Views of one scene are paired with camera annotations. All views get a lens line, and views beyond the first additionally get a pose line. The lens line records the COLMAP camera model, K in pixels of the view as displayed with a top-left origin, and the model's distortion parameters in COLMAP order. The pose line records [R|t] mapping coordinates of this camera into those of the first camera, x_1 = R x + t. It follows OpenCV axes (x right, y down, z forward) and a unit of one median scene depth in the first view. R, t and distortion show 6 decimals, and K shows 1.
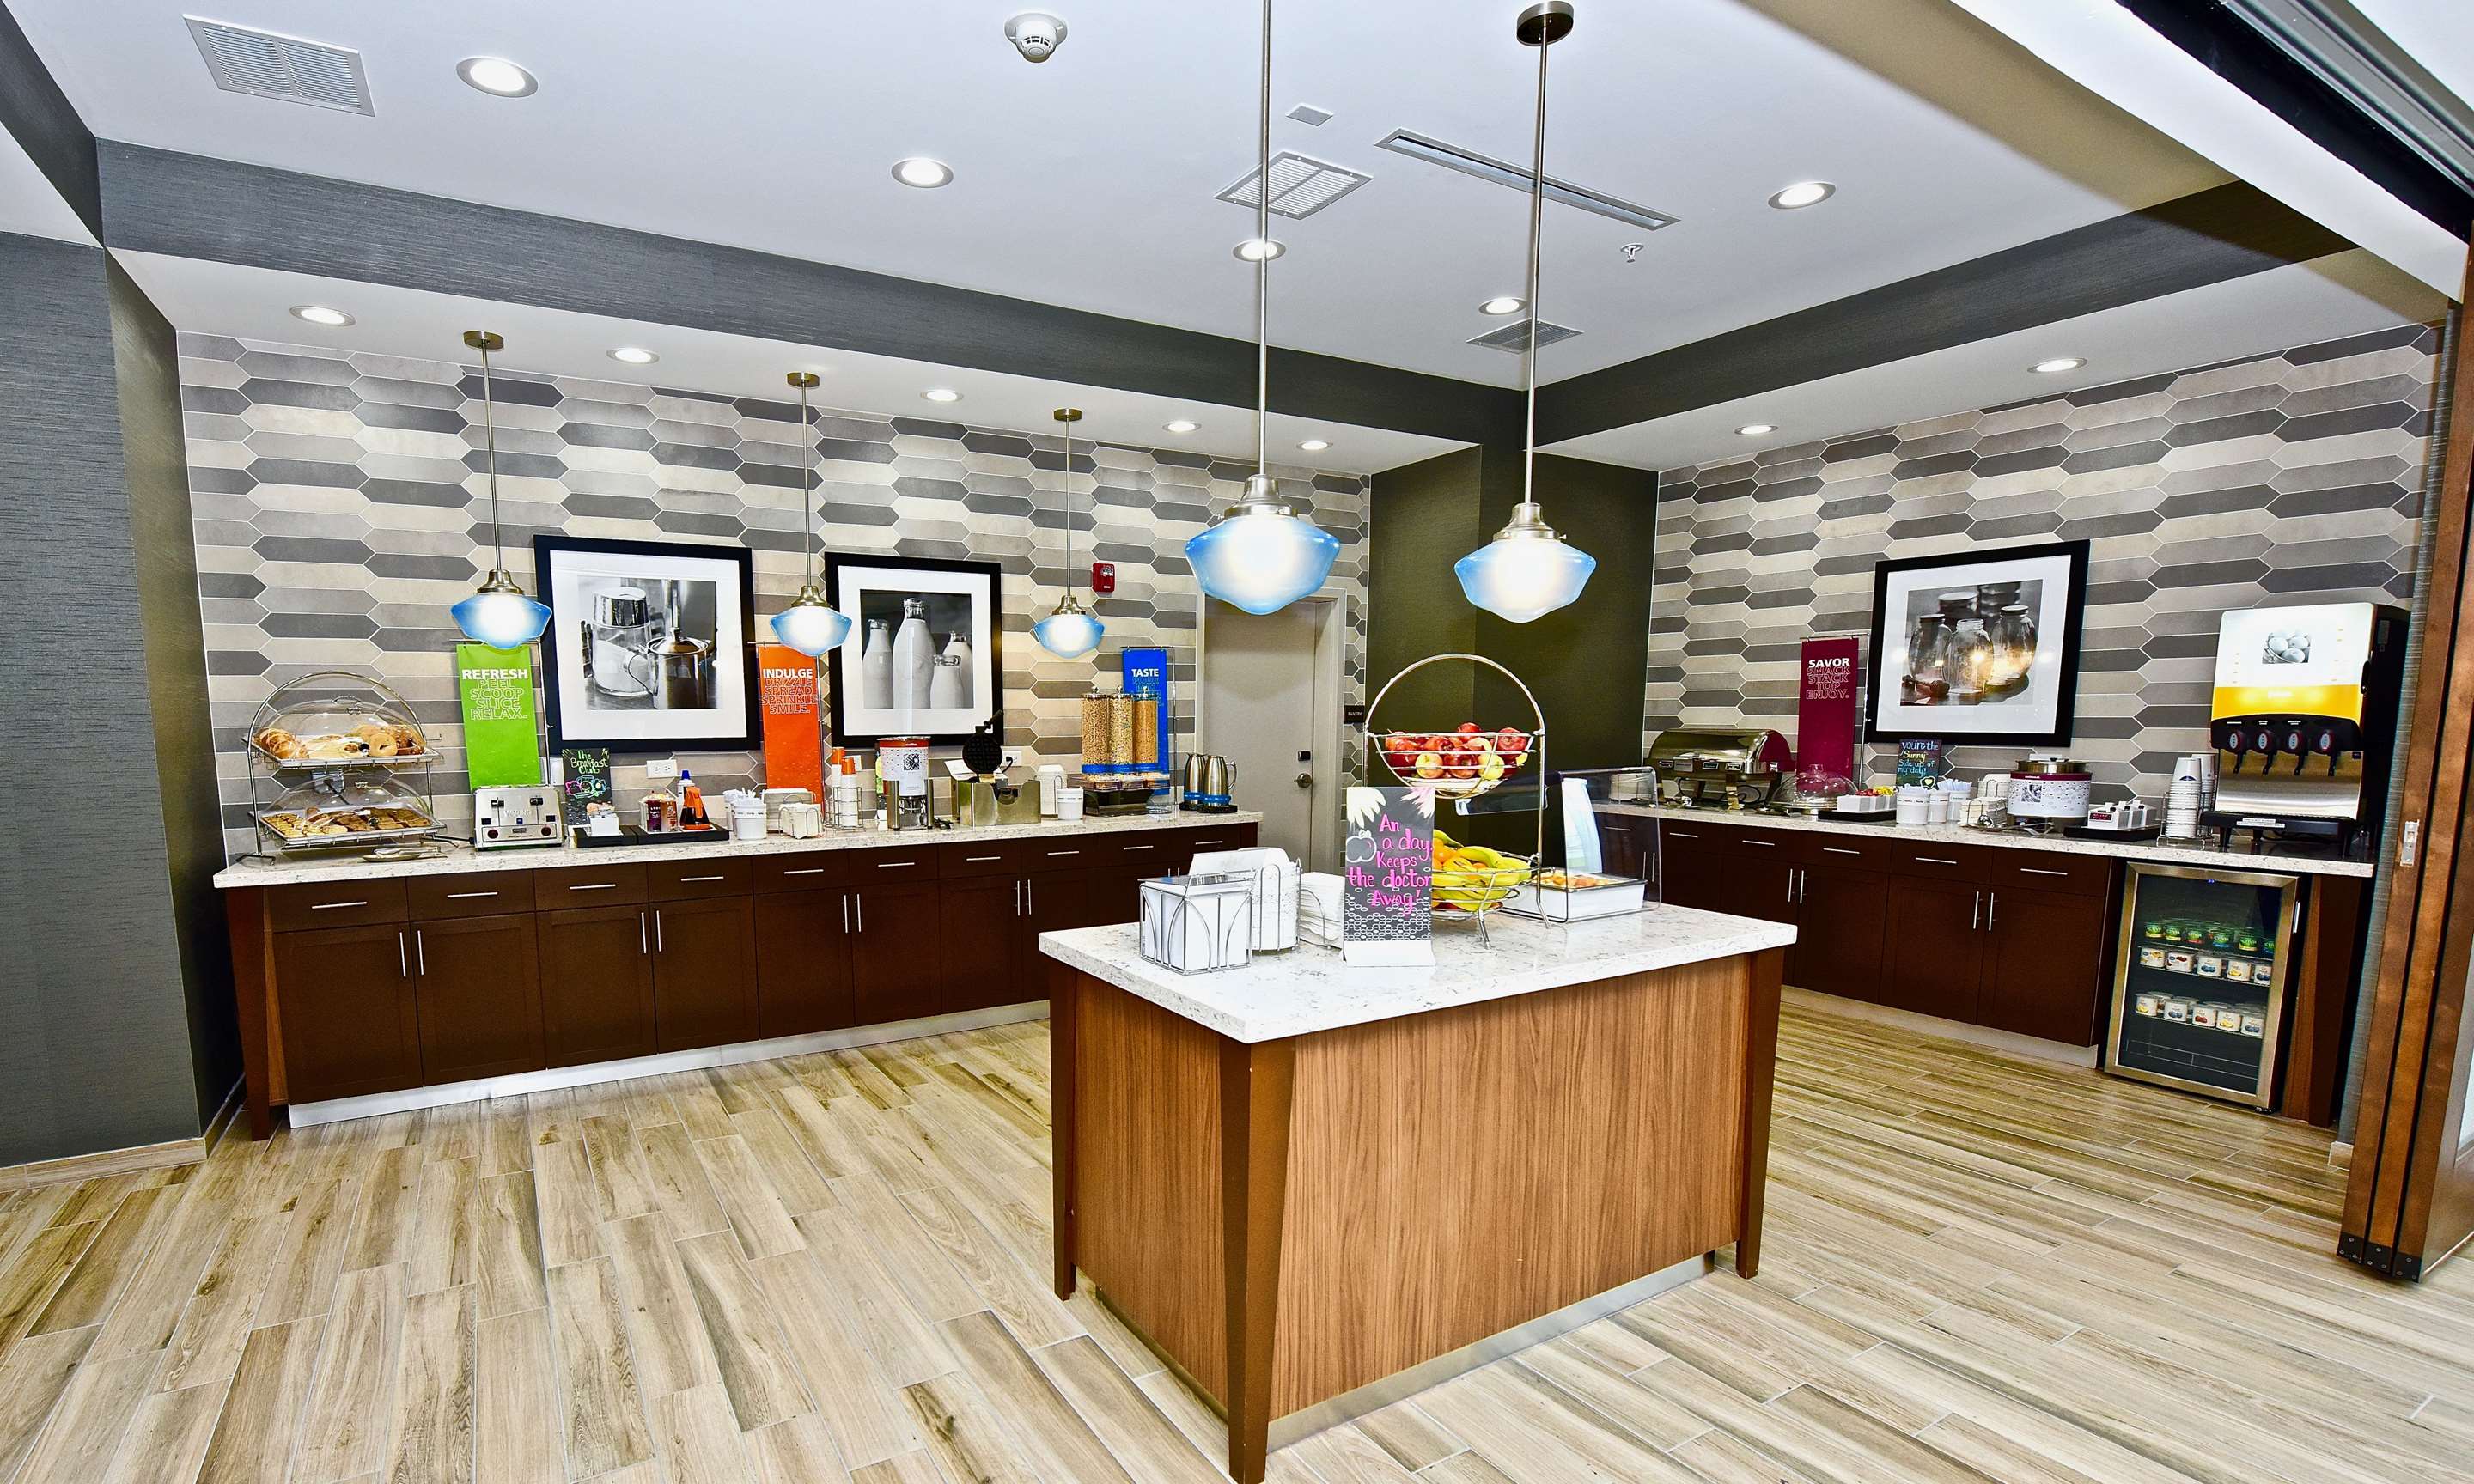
lens RADIAL K [[1107.0, 0, 1094.4], [0, 1107.0, 855.9], [0, 0, 1]] dist [-0.013039, -0.002331]
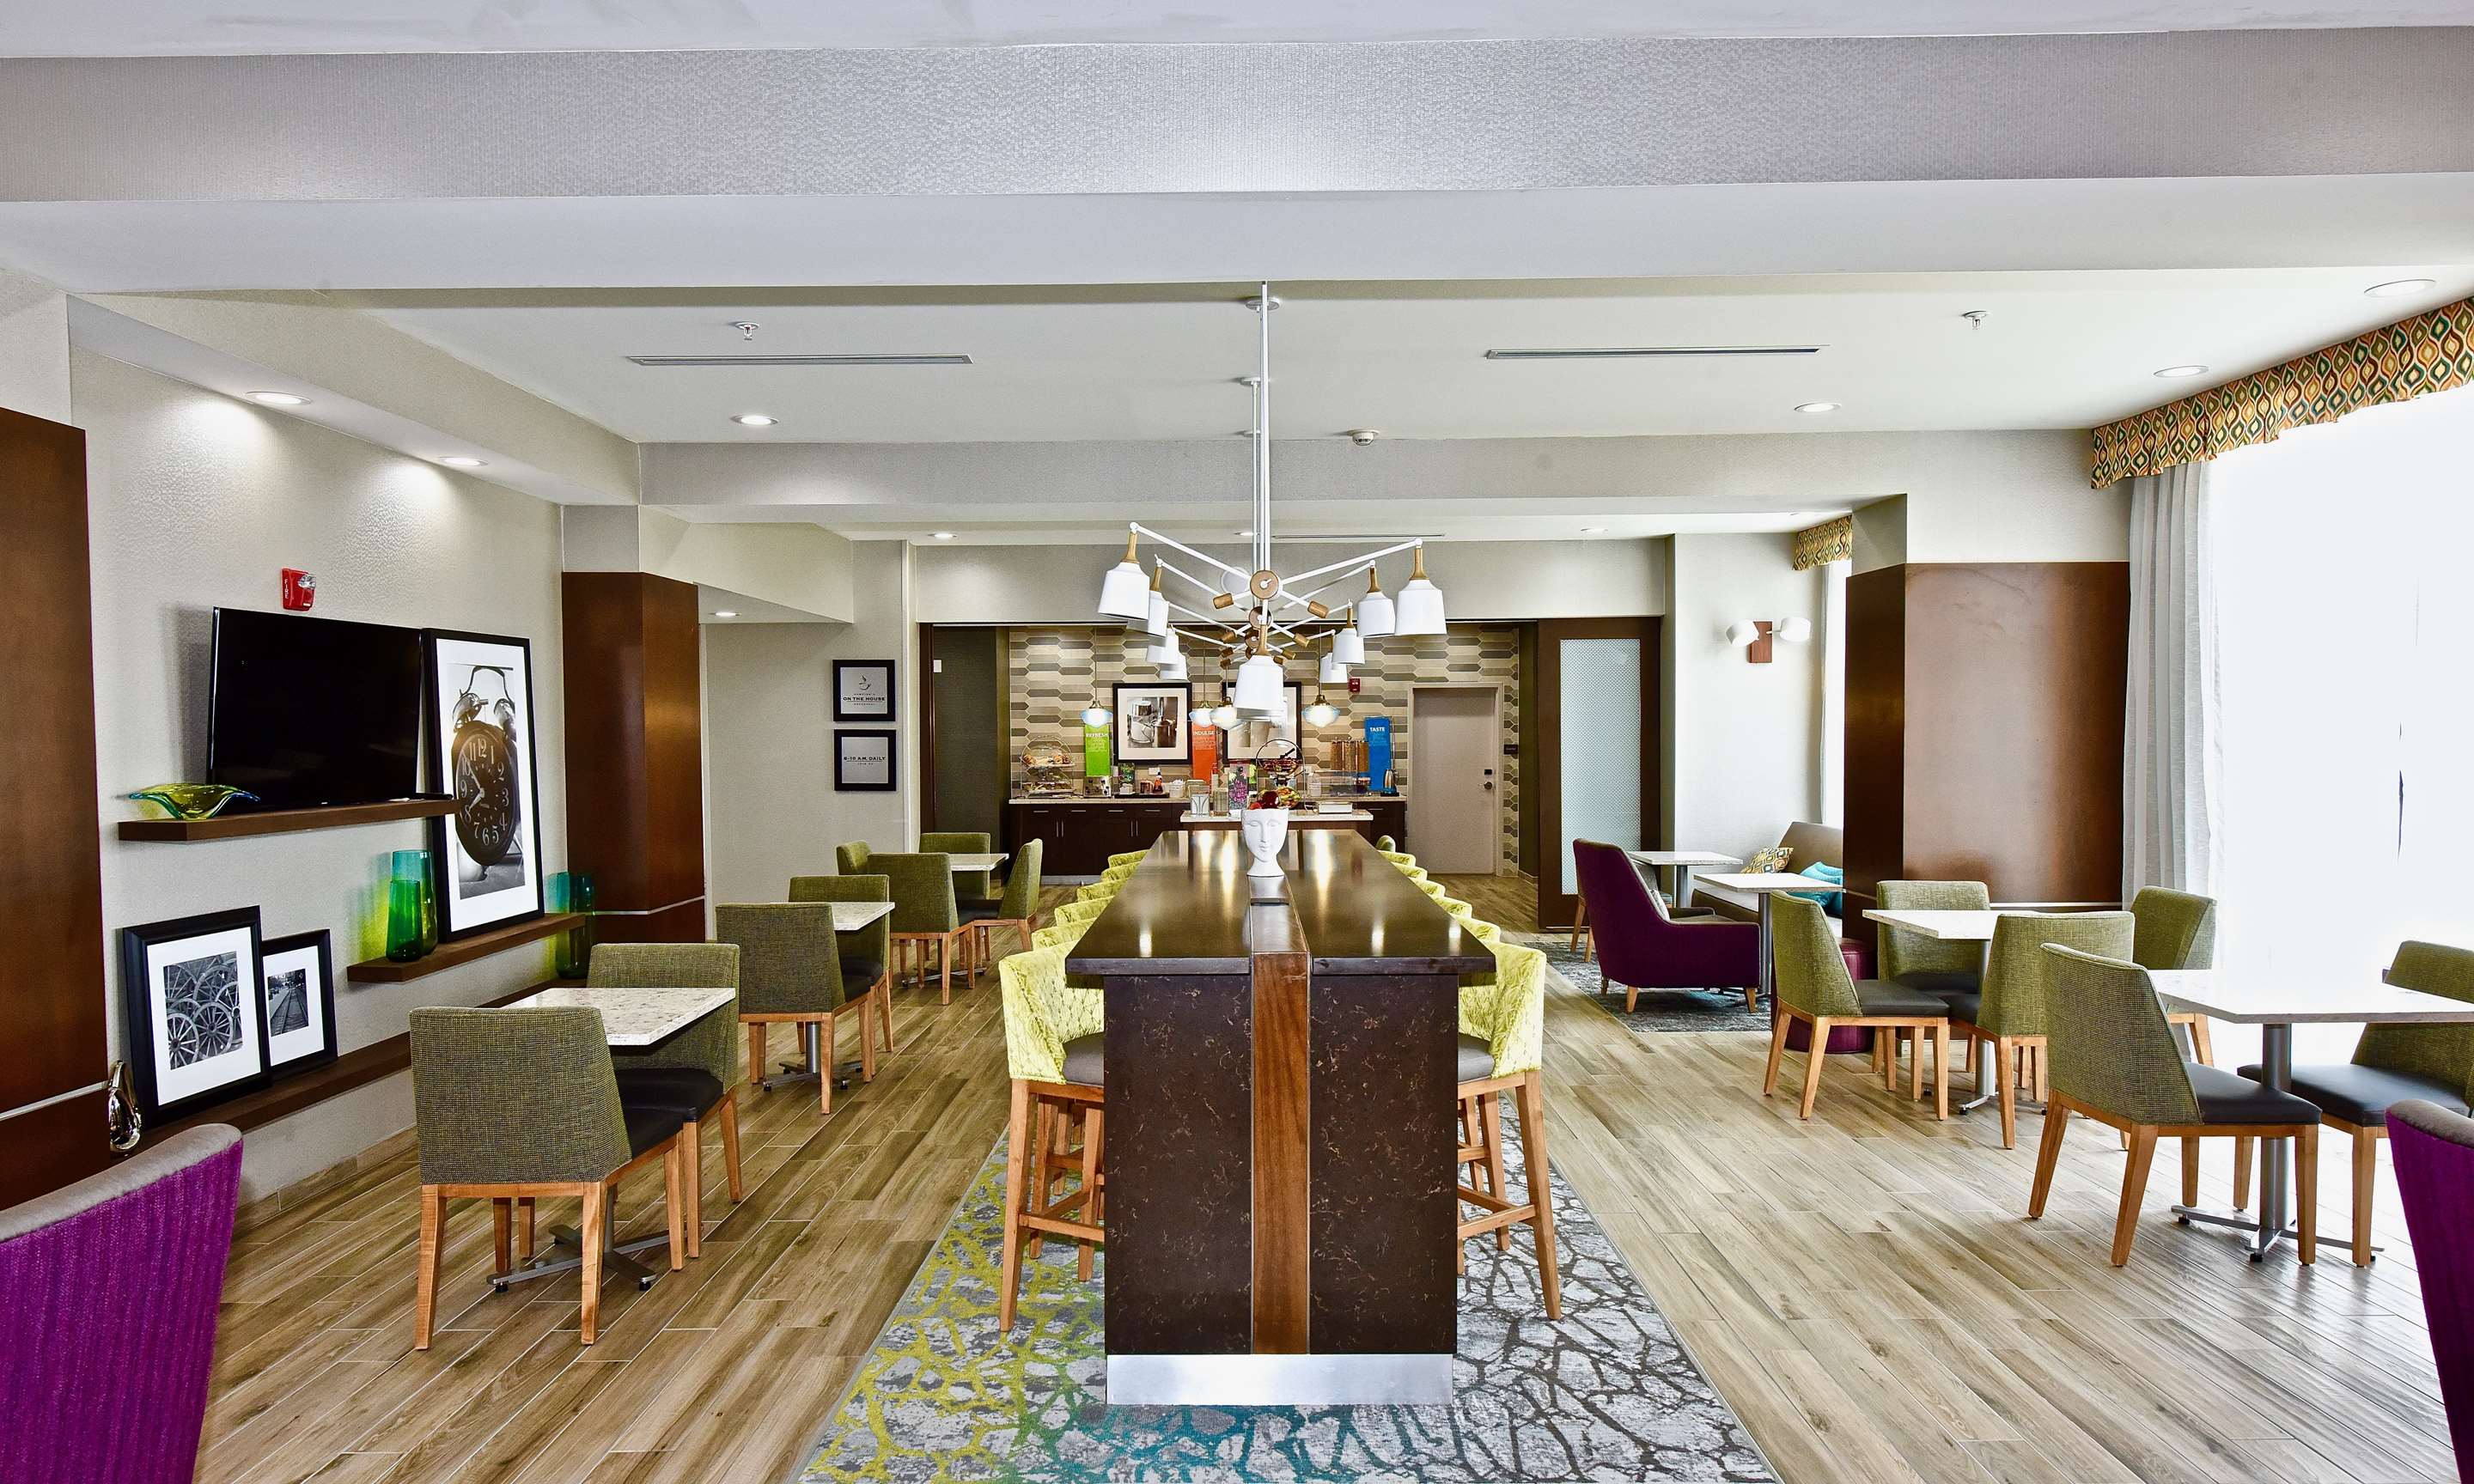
lens RADIAL K [[1503.1, 0, 1248.8], [0, 1503.1, 788.0], [0, 0, 1]] dist [-0.004159, -0.003863]
pose [[0.877091, 0.017384, -0.480009, 1.530476], [-0.059028, 0.995671, -0.071800, 0.203485], [0.476683, 0.091310, 0.874320, -2.001029]]
